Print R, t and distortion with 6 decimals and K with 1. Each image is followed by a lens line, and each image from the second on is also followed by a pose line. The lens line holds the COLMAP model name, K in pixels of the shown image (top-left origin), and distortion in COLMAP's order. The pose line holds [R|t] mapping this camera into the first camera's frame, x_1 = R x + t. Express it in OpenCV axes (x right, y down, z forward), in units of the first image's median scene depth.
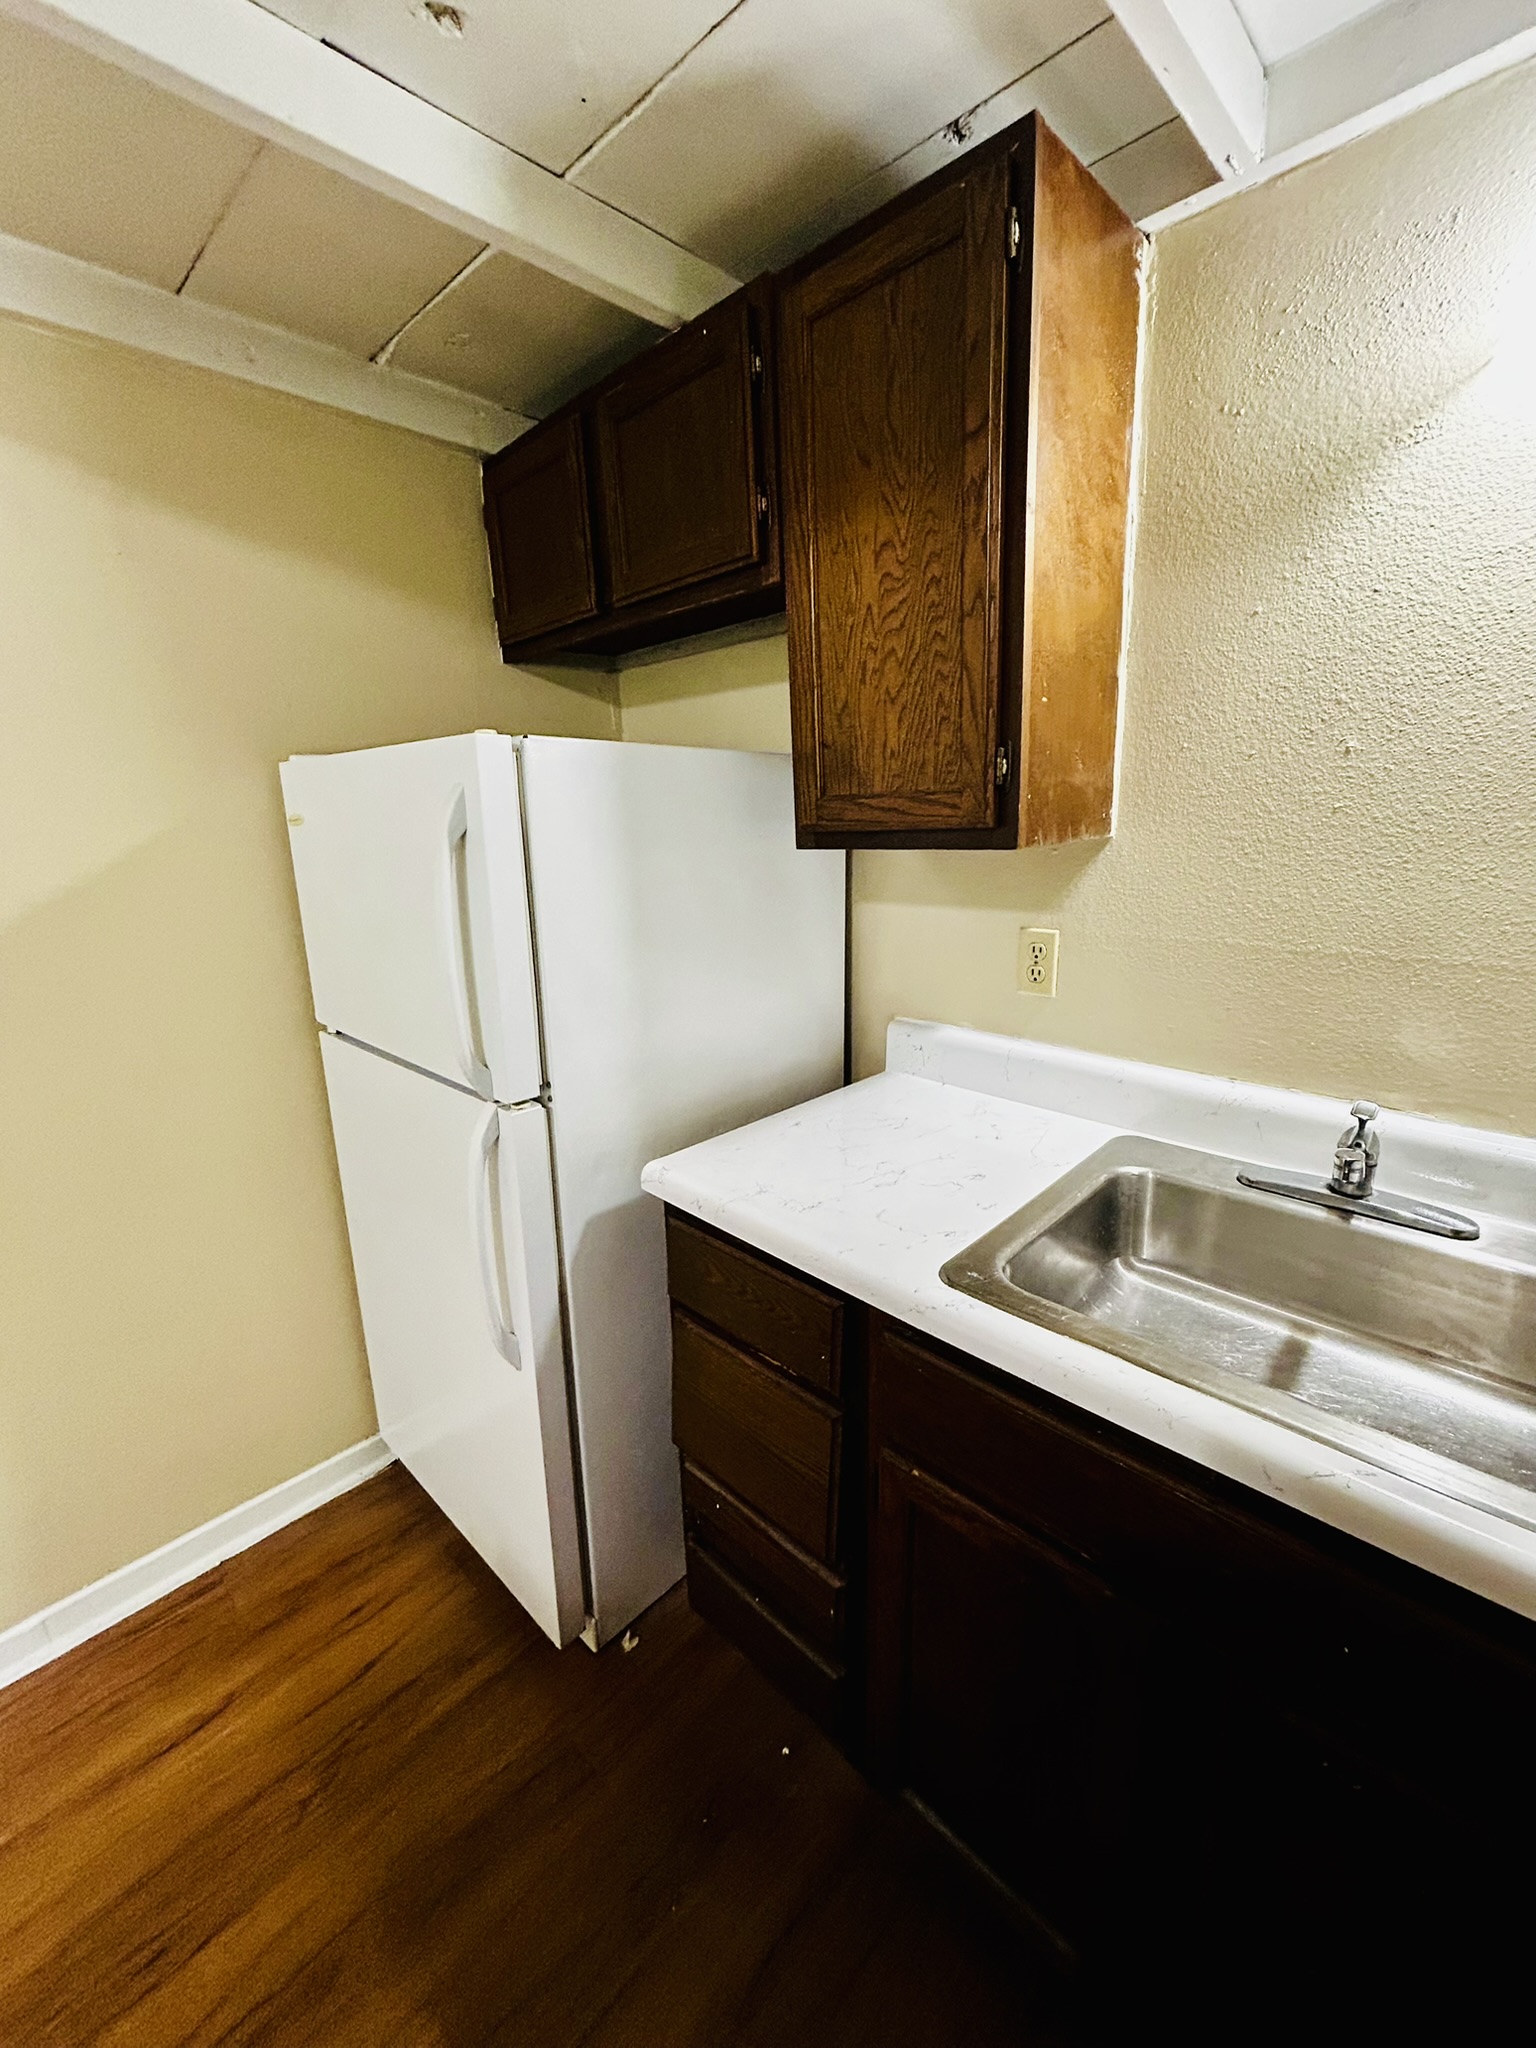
lens RADIAL K [[831.8, 0, 771.5], [0, 831.8, 1021.8], [0, 0, 1]] dist [0.001866, 0.000613]
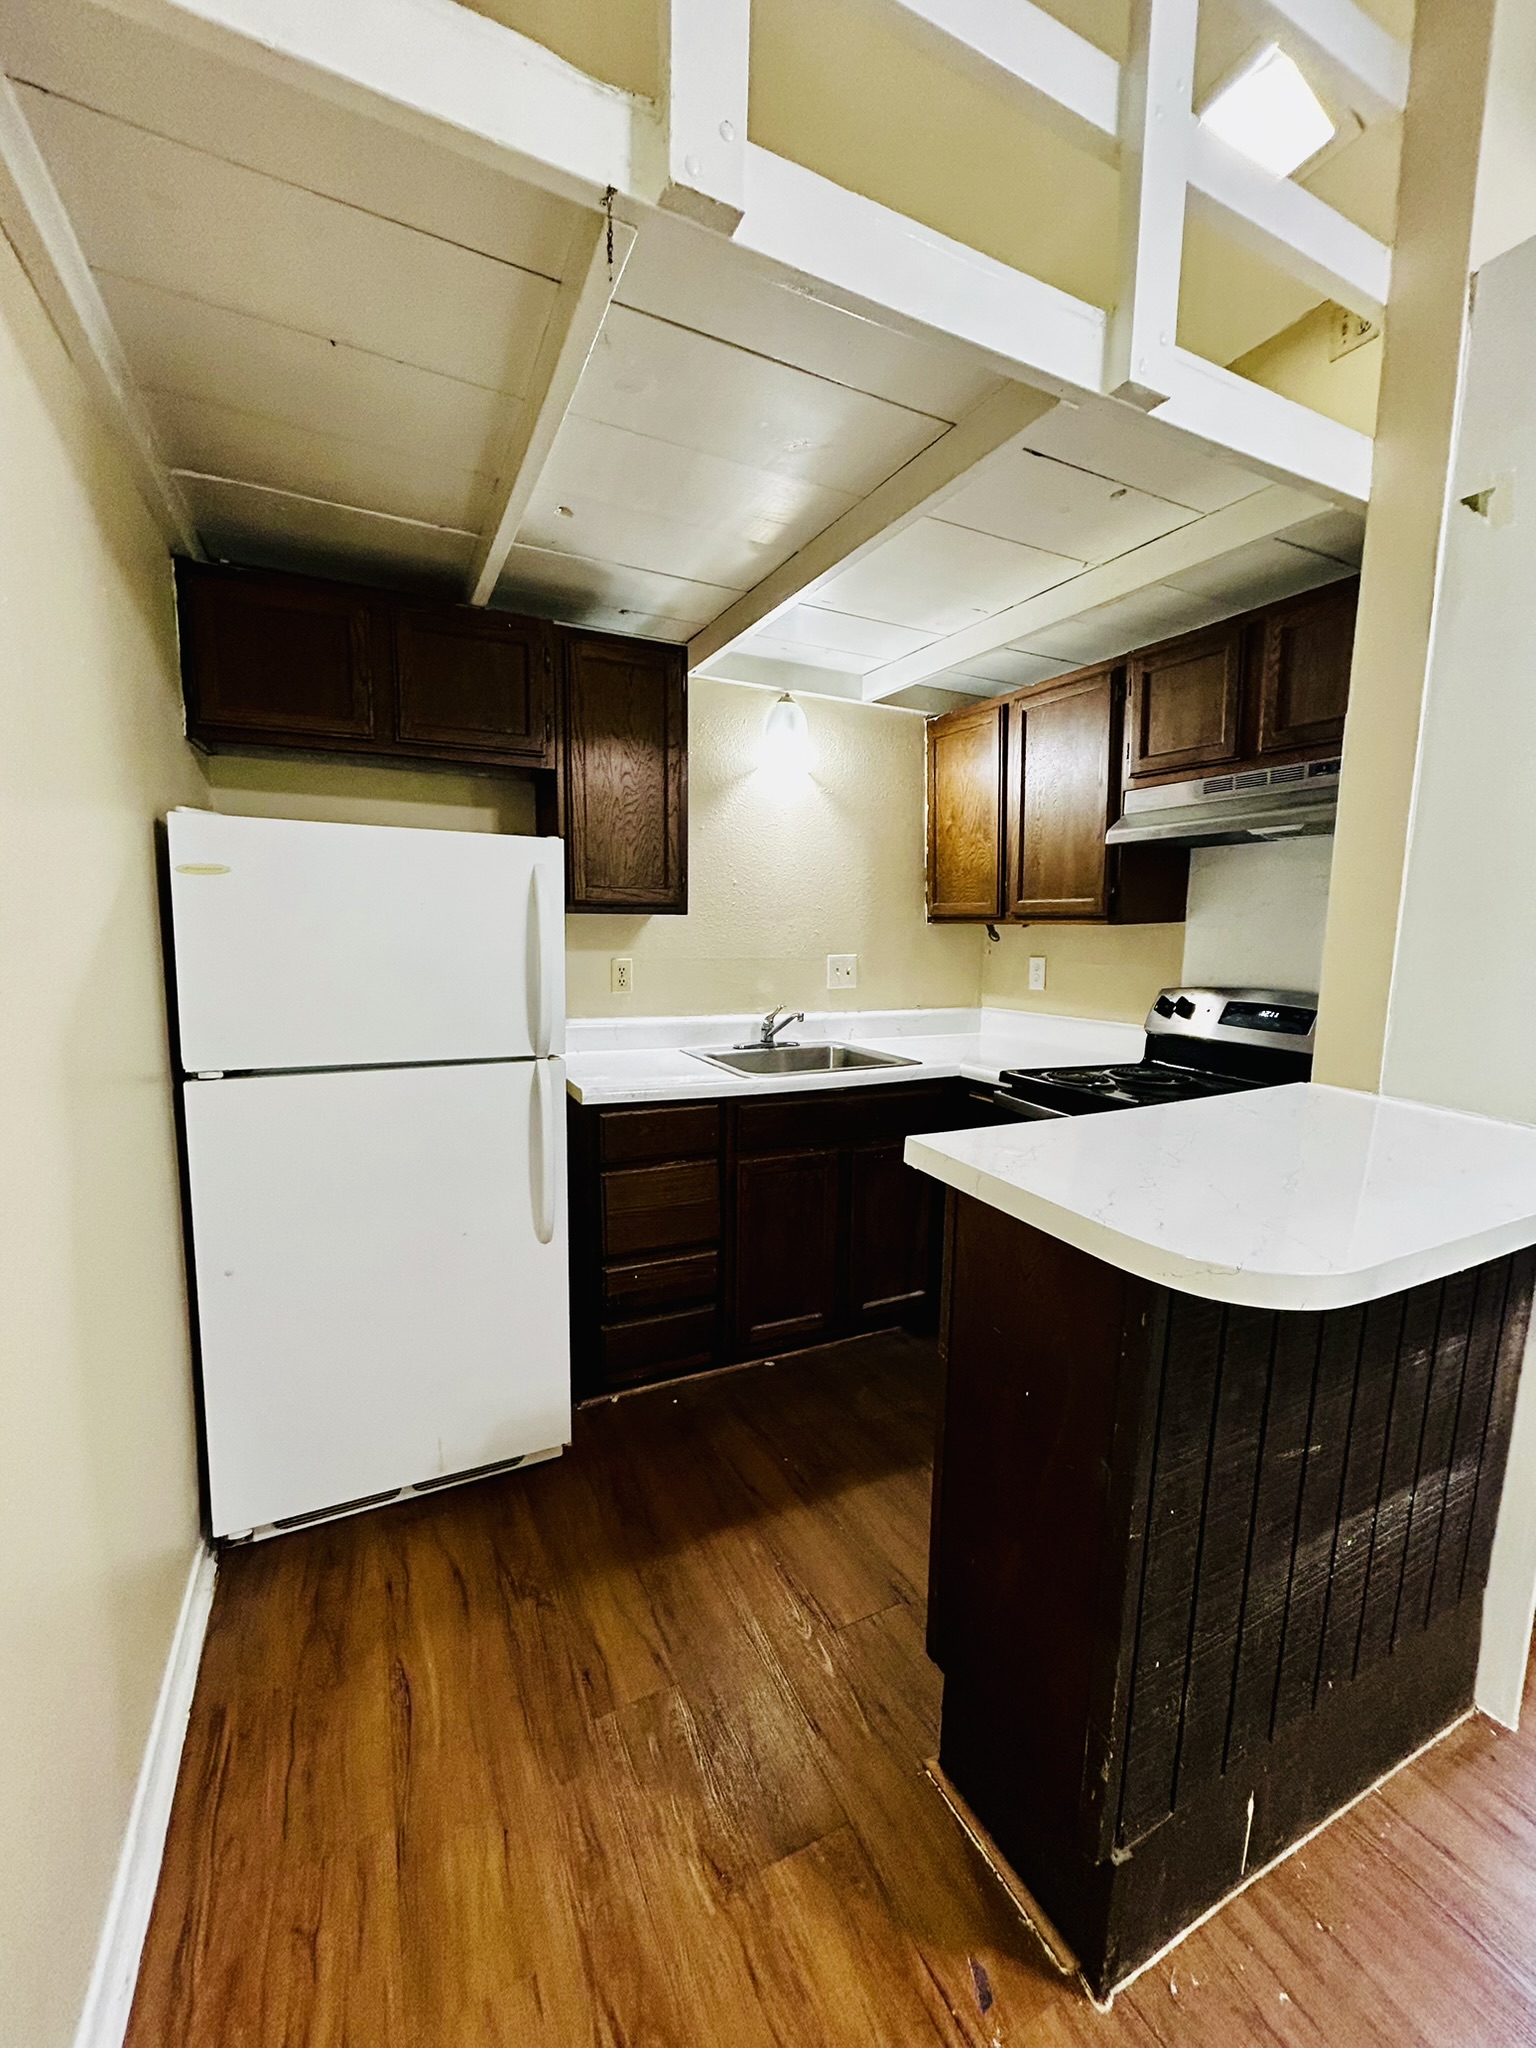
lens RADIAL K [[831.8, 0, 771.5], [0, 831.8, 1021.8], [0, 0, 1]] dist [0.001866, 0.000613]
pose [[0.328746, -0.080869, 0.940950, -1.563996], [0.201346, 0.979423, 0.013830, 0.085987], [-0.922706, 0.184910, 0.338264, 0.041947]]
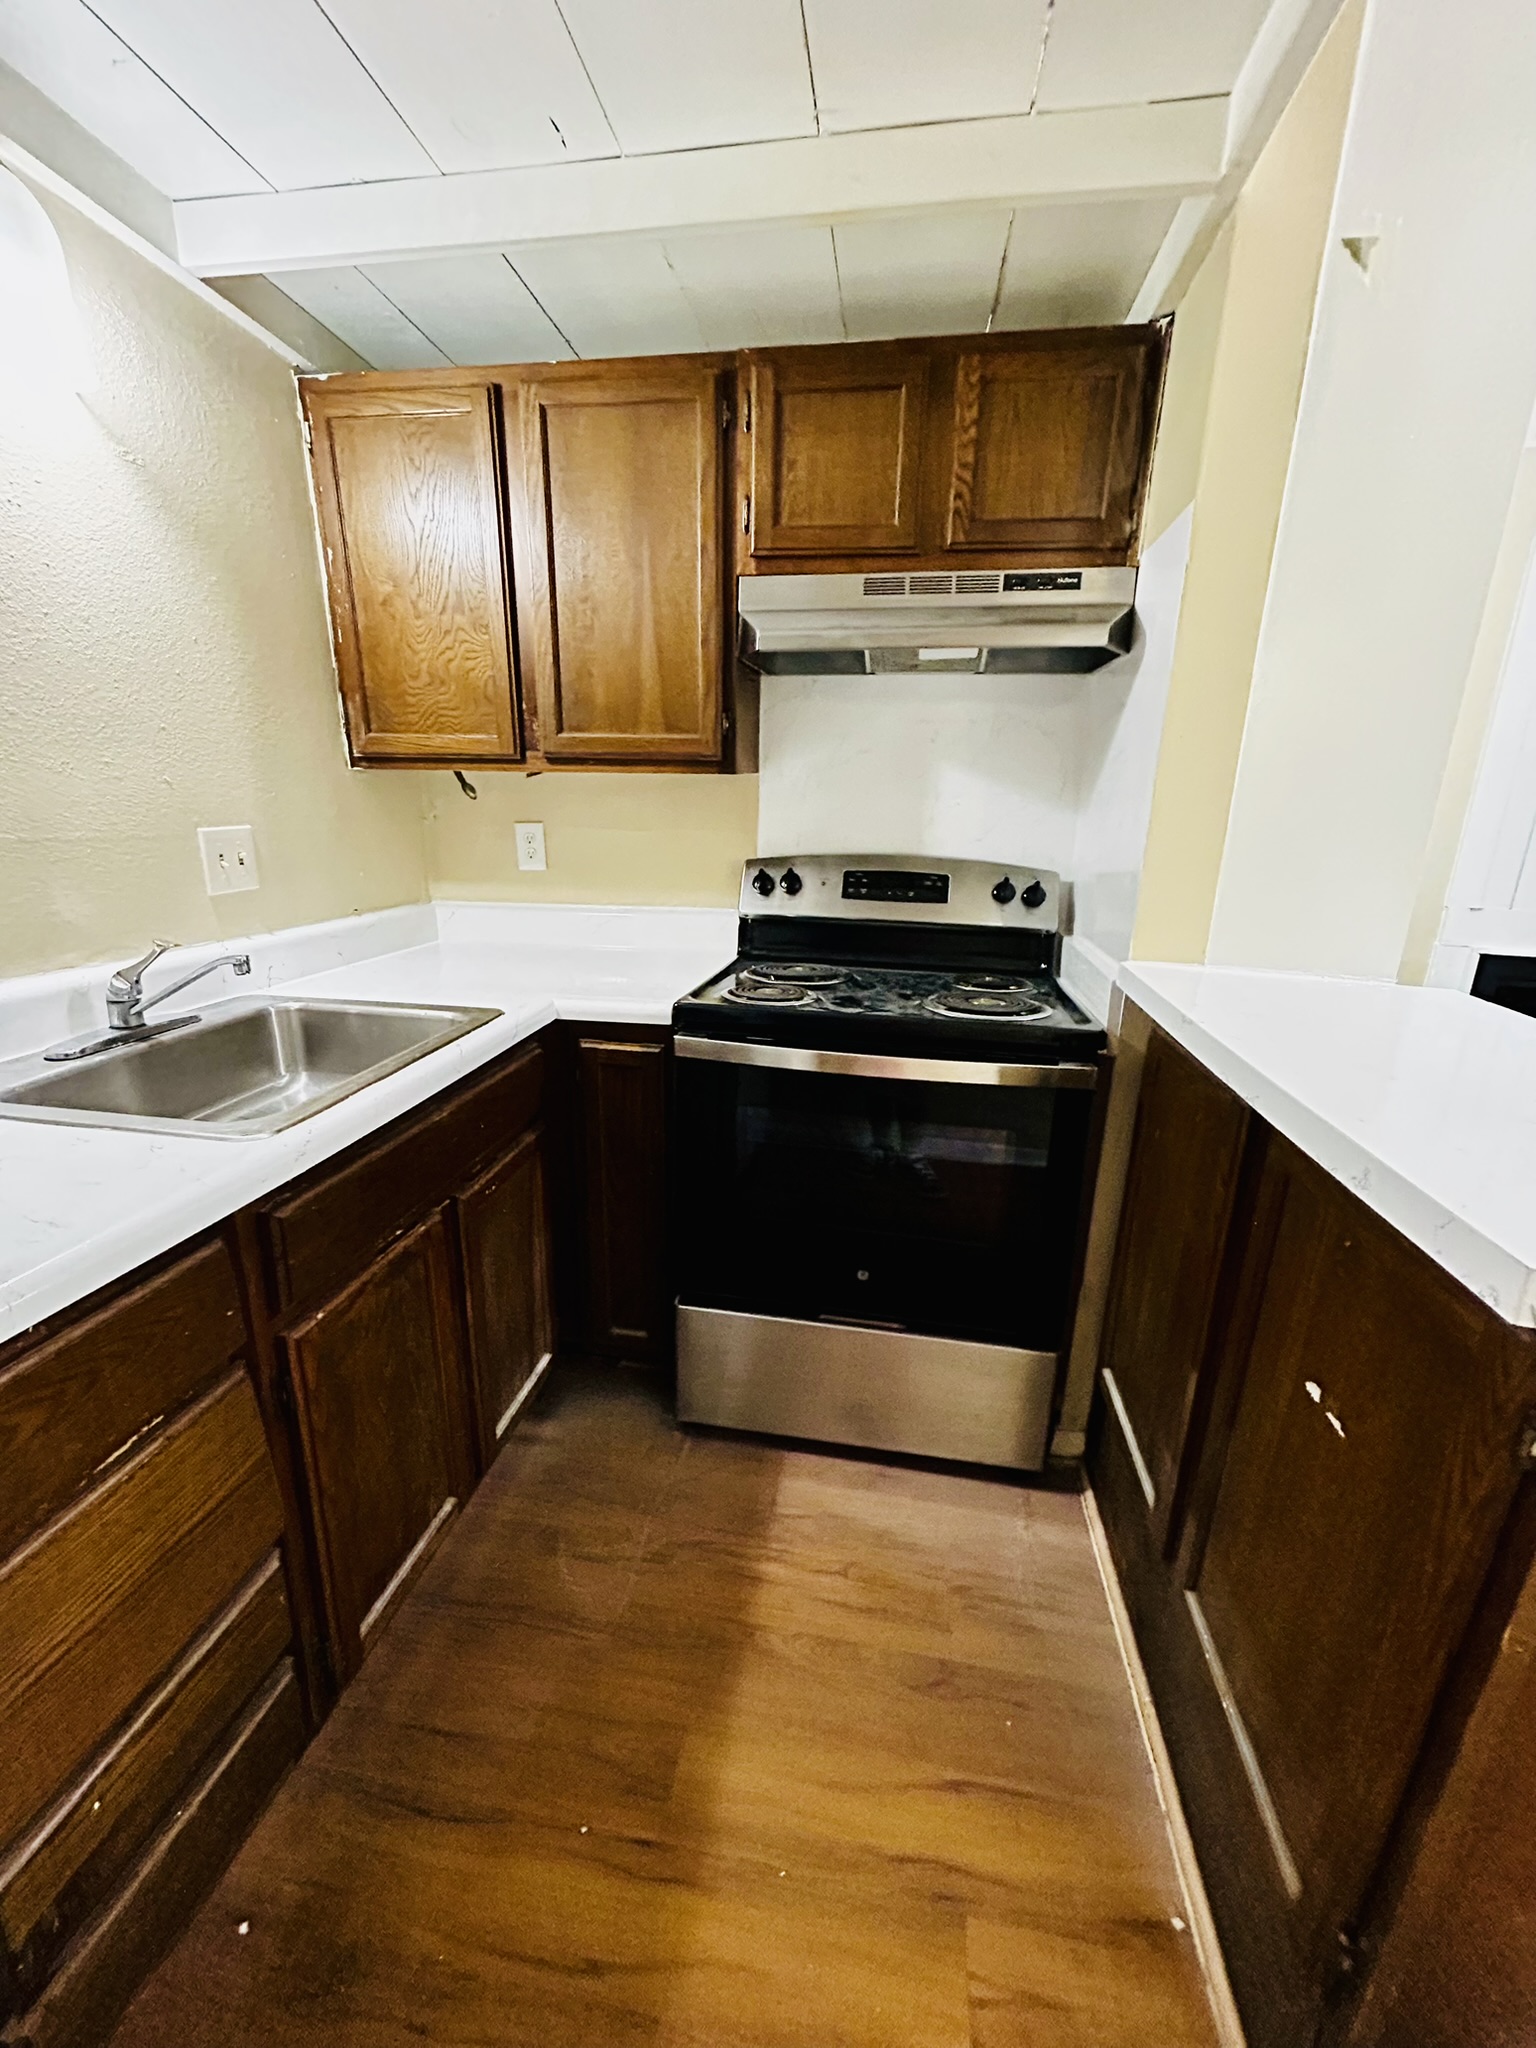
lens RADIAL K [[831.8, 0, 771.5], [0, 831.8, 1021.8], [0, 0, 1]] dist [0.001866, 0.000613]
pose [[-0.568864, -0.195315, 0.798903, -0.701832], [0.188952, 0.914368, 0.358089, -0.055581], [-0.800431, 0.354659, -0.483246, 0.693869]]
